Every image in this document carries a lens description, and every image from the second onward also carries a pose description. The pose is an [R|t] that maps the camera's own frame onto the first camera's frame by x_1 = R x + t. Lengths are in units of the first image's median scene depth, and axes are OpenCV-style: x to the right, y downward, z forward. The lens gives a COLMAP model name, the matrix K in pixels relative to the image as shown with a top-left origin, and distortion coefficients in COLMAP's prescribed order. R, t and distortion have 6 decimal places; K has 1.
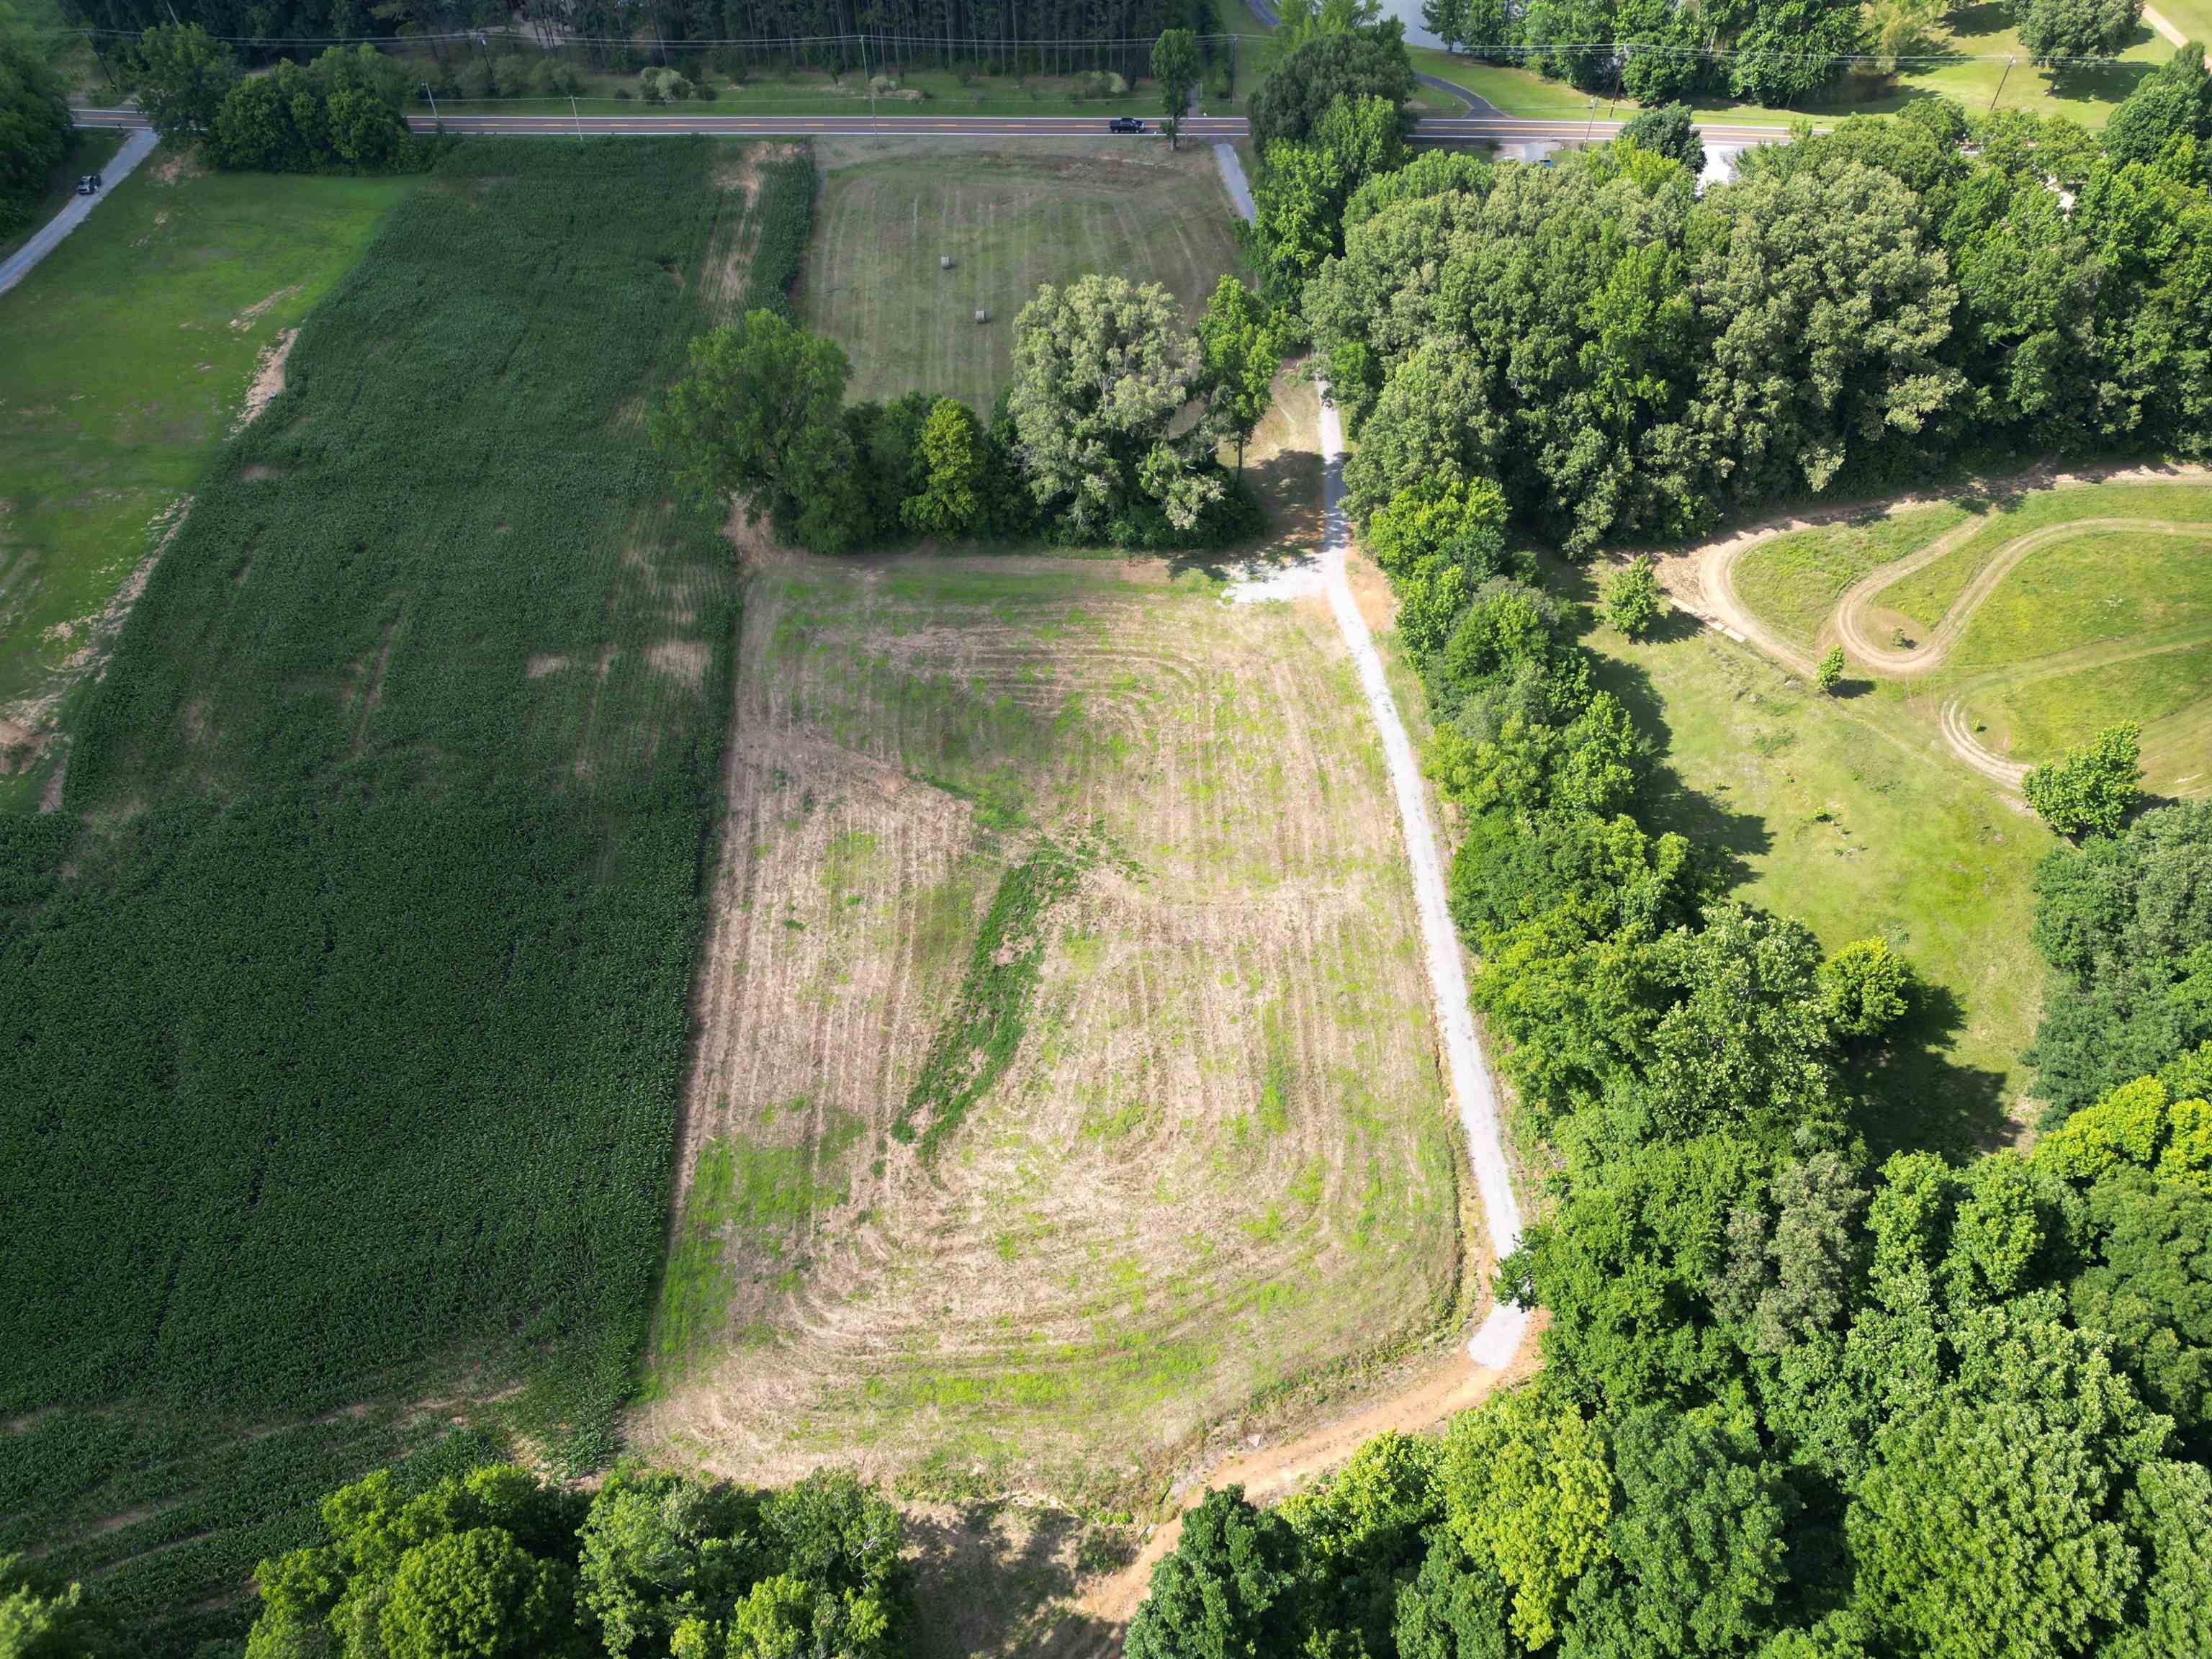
lens RADIAL K [[1541.0, 0, 1107.9], [0, 1541.0, 834.5], [0, 0, 1]] dist [0.075397, -0.072517]
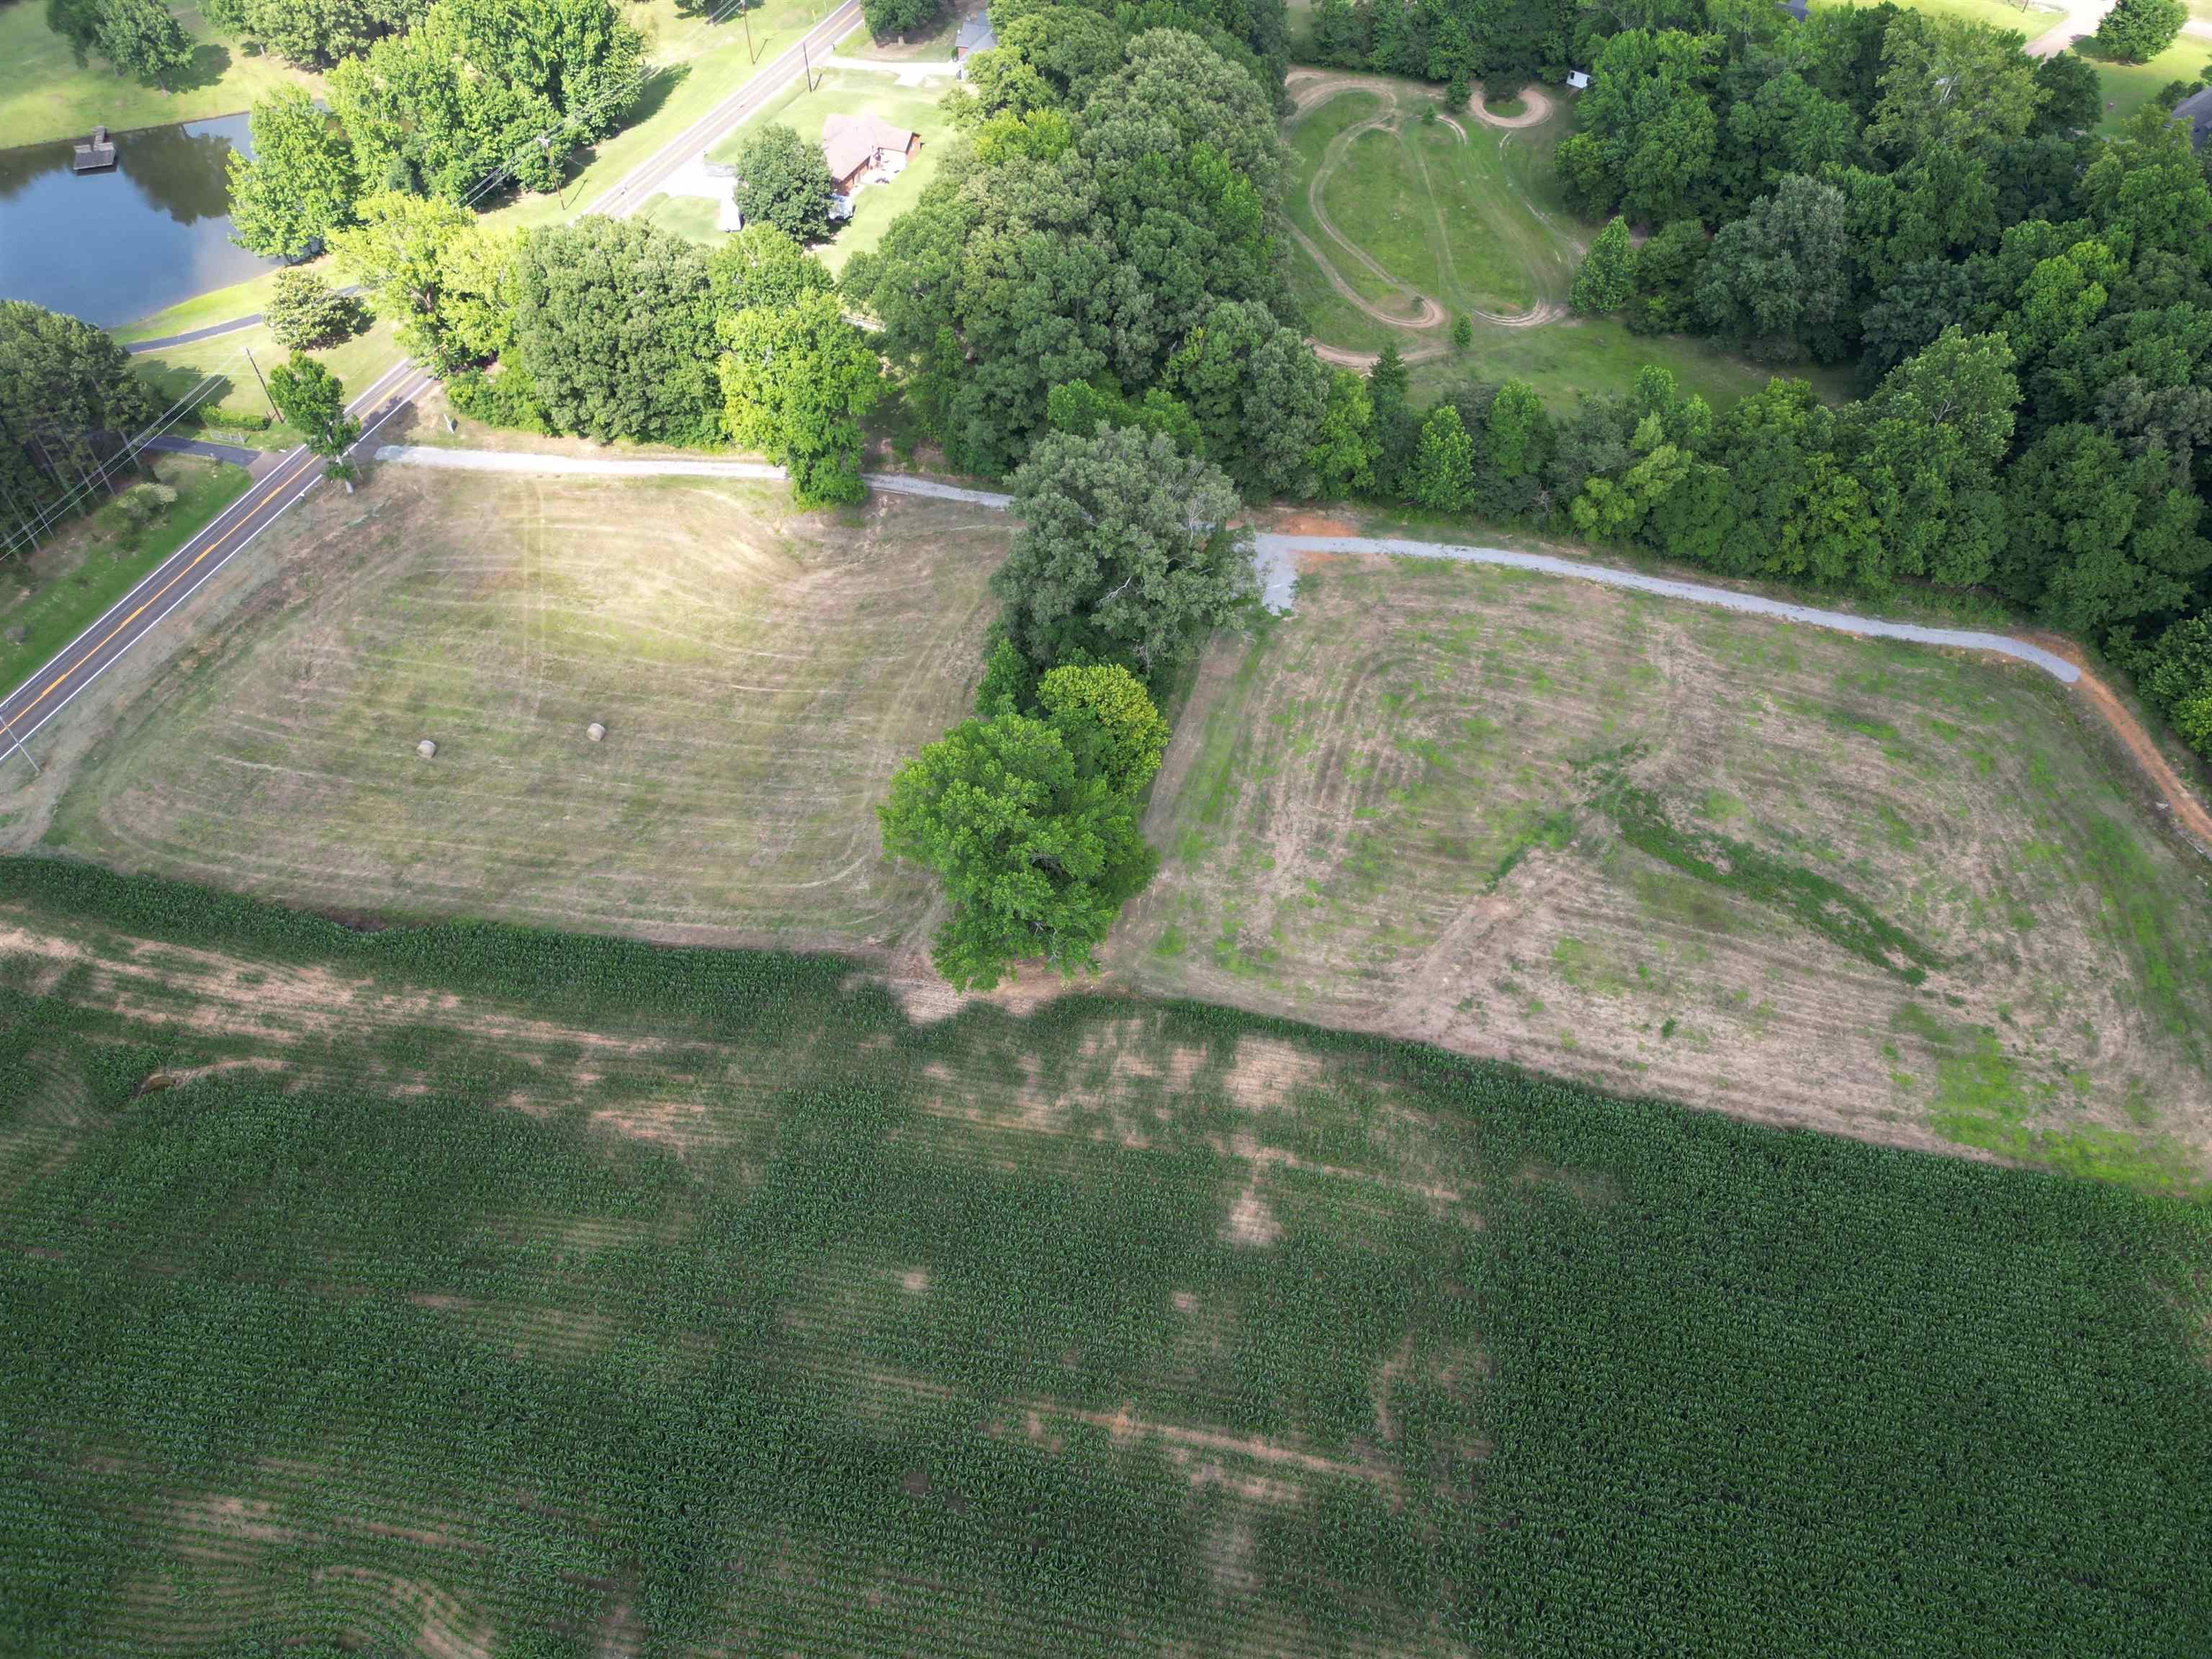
lens RADIAL K [[1538.5, 0, 1105.3], [0, 1538.5, 836.2], [0, 0, 1]] dist [0.067350, -0.064508]
pose [[0.238351, -0.712262, 0.660206, -0.740429], [0.719217, 0.586272, 0.372843, -0.545506], [-0.652622, 0.385964, 0.652010, 0.505898]]
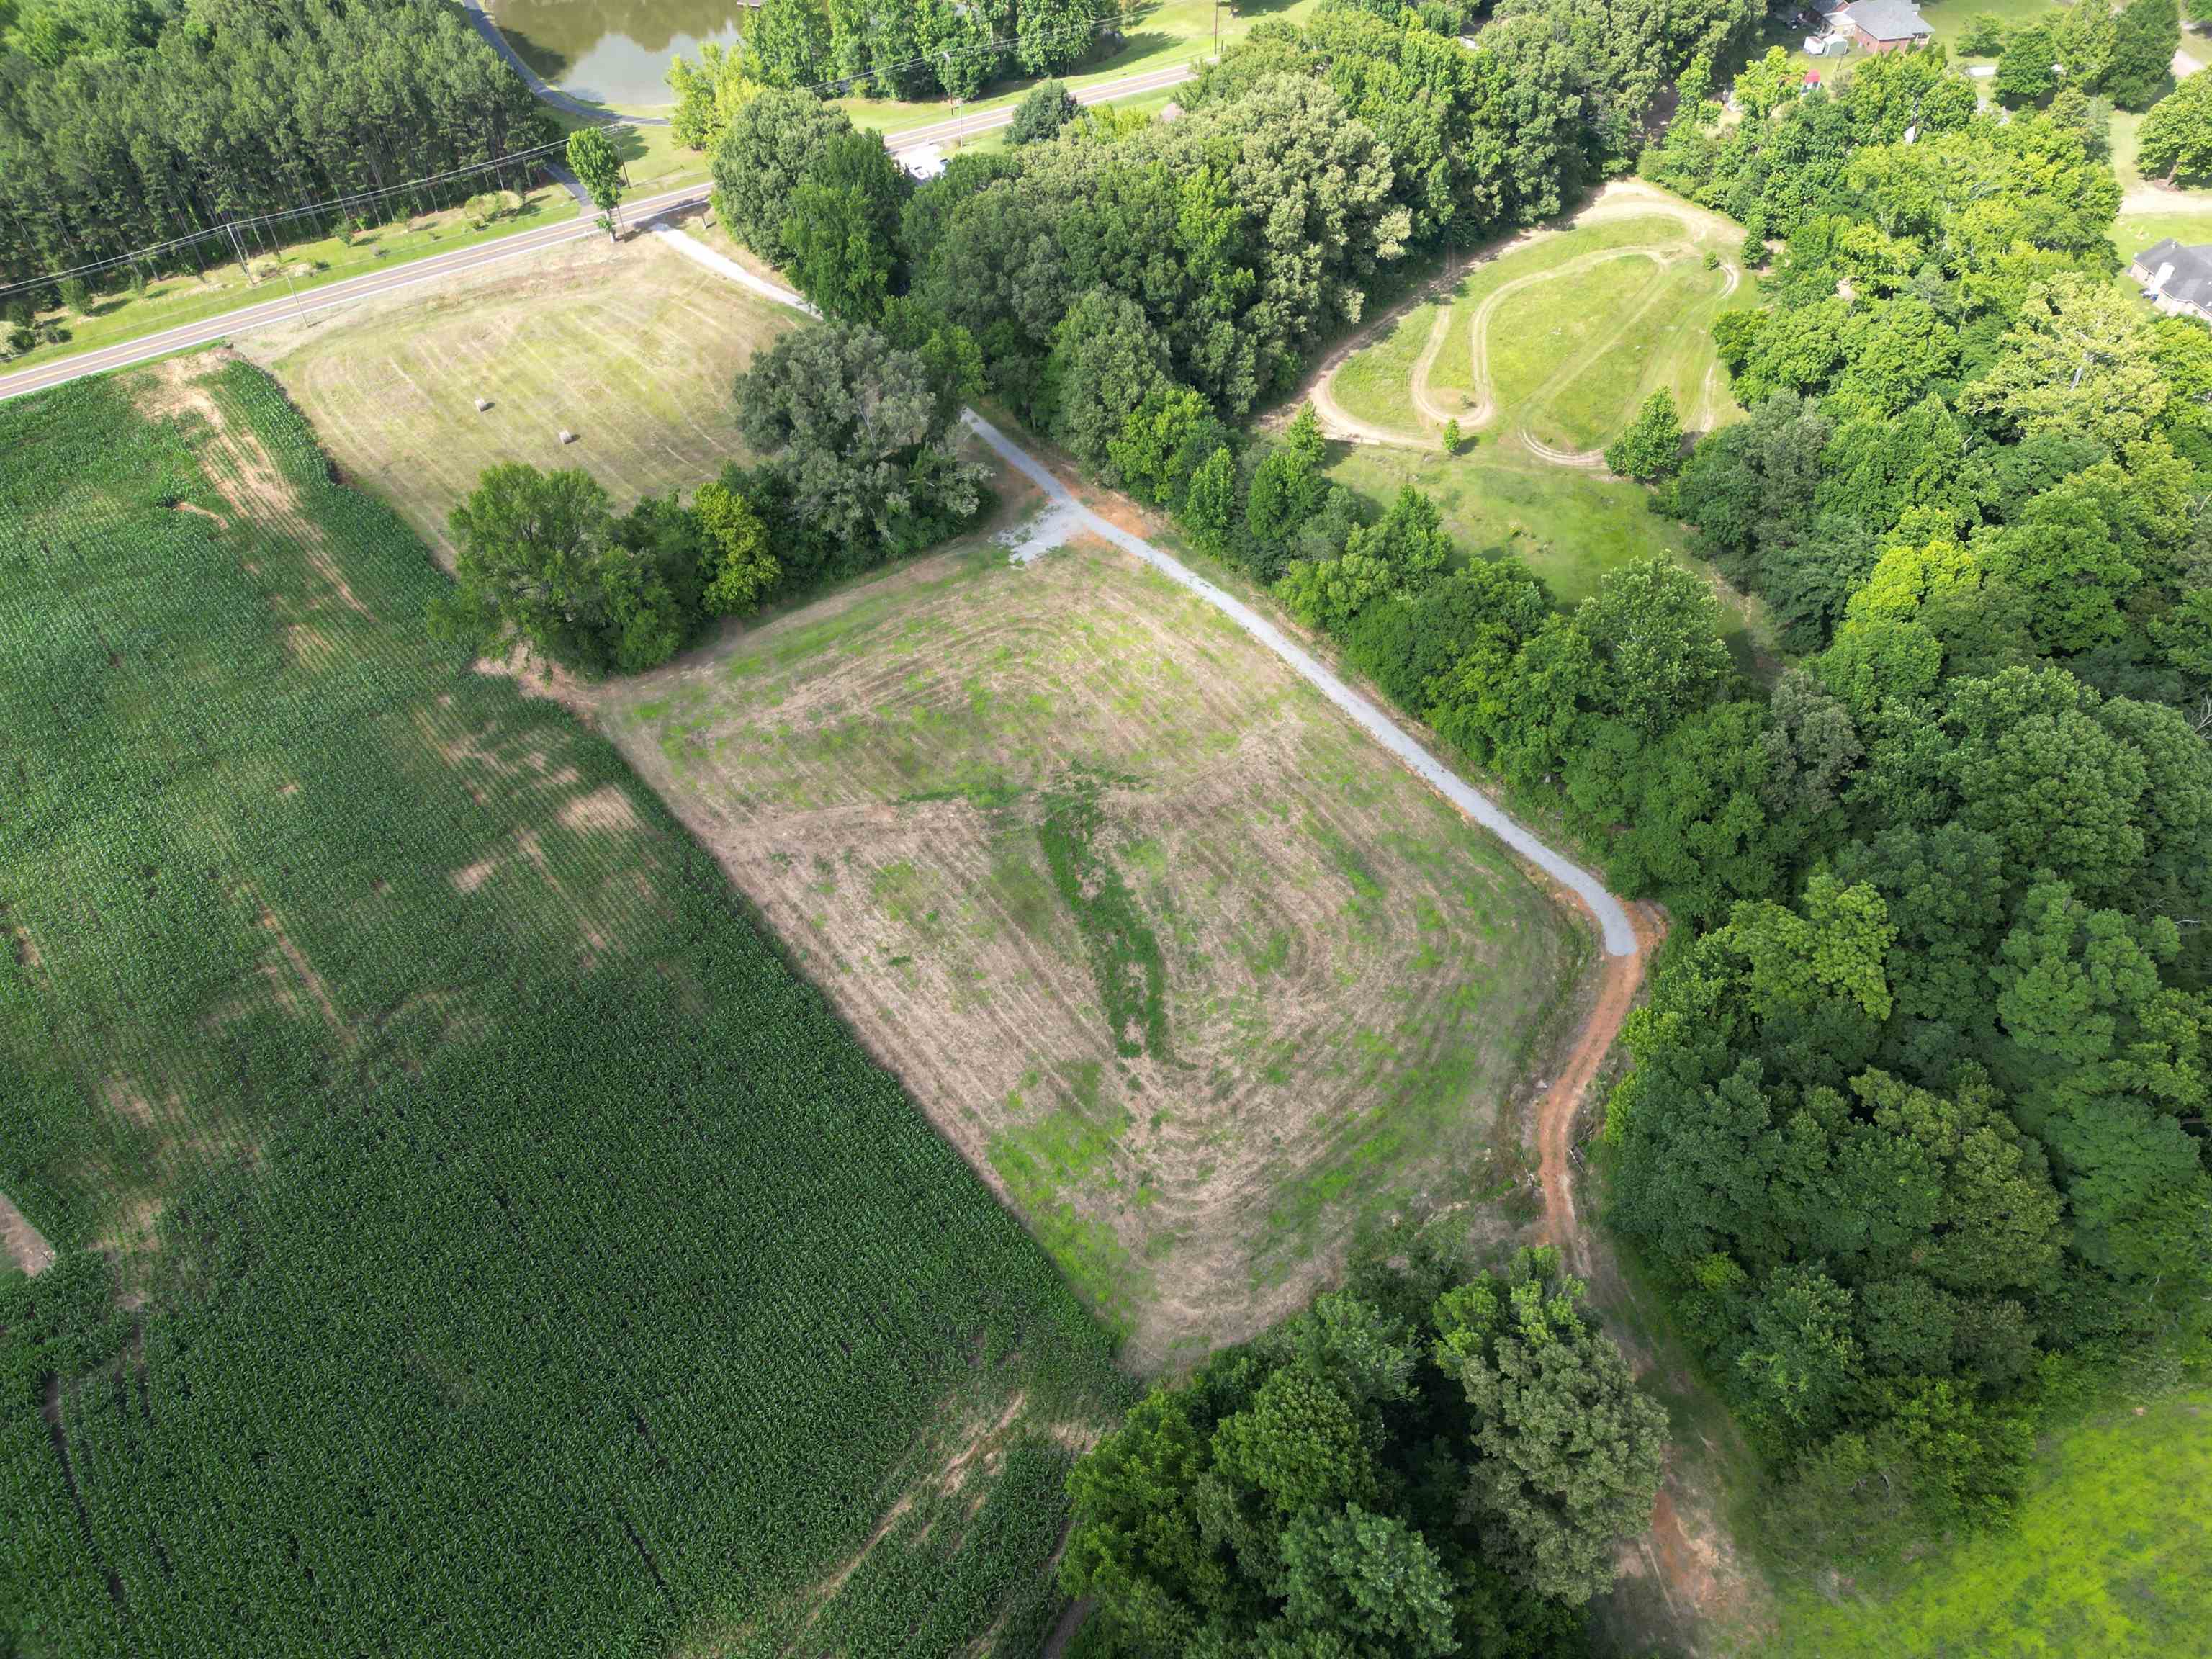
lens RADIAL K [[1511.8, 0, 1112.6], [0, 1511.8, 850.8], [0, 0, 1]] dist [0.072260, -0.074289]
pose [[0.802529, -0.435628, 0.407647, -0.427146], [0.443450, 0.892641, 0.080898, -0.024859], [-0.399123, 0.115848, 0.909549, -0.007373]]
